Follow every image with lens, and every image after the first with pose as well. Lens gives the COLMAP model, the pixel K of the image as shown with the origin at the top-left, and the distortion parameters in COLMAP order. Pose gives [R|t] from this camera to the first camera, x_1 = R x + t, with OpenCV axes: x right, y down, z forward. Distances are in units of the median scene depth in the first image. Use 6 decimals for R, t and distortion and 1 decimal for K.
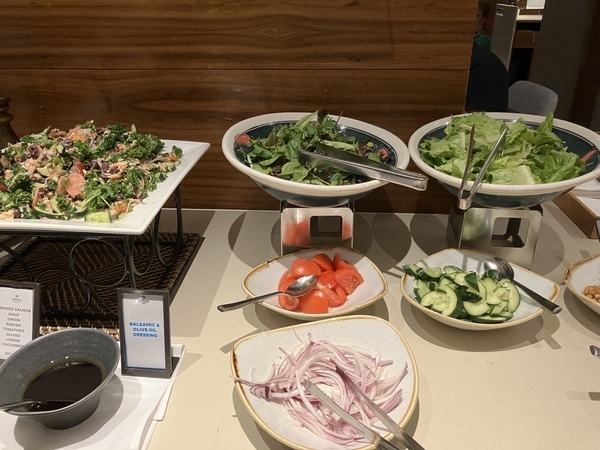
lens RADIAL K [[489.9, 0, 313.3], [0, 489.9, 224.8], [0, 0, 1]] dist [0.008183, 0.001199]
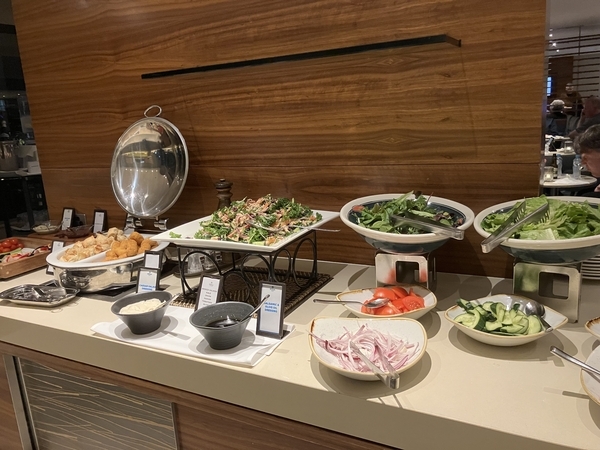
lens RADIAL K [[489.9, 0, 313.3], [0, 489.9, 224.8], [0, 0, 1]] dist [0.008183, 0.001199]
pose [[0.913922, 0.035980, -0.404291, 0.308745], [-0.122328, 0.974166, -0.189832, 0.159885], [0.387016, 0.222948, 0.894714, -0.345285]]
